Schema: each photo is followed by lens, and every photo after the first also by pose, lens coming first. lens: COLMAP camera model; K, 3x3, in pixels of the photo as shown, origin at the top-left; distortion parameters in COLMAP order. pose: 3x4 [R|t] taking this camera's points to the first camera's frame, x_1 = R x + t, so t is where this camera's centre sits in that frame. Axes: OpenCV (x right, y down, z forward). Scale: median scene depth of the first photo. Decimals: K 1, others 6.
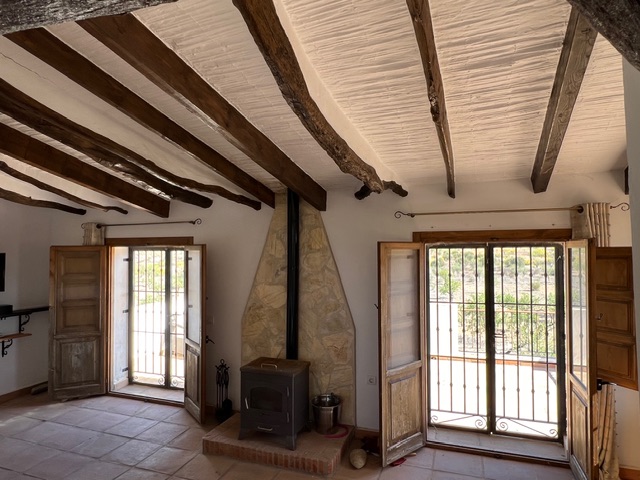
lens RADIAL K [[397.6, 0, 320.2], [0, 397.6, 242.2], [0, 0, 1]] dist [-0.000752, -0.004792]
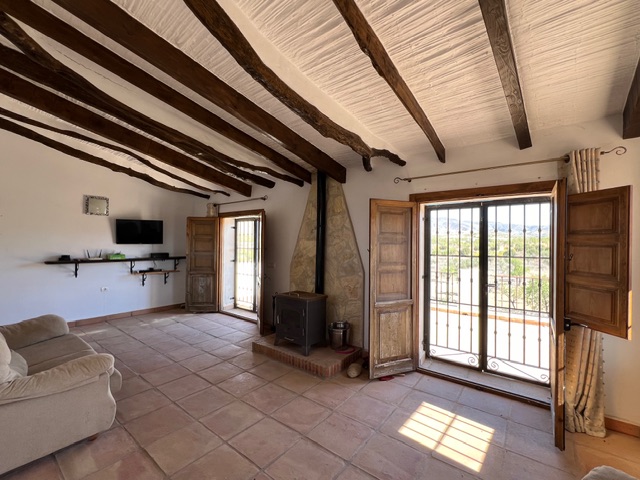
lens RADIAL K [[277.4, 0, 321.0], [0, 277.4, 238.8], [0, 0, 1]] dist [-0.003952, 0.000121]
pose [[0.951750, 0.010614, -0.306690, 0.237273], [-0.006656, 0.999881, 0.013948, 0.100375], [0.306801, -0.011234, 0.951707, 0.113489]]
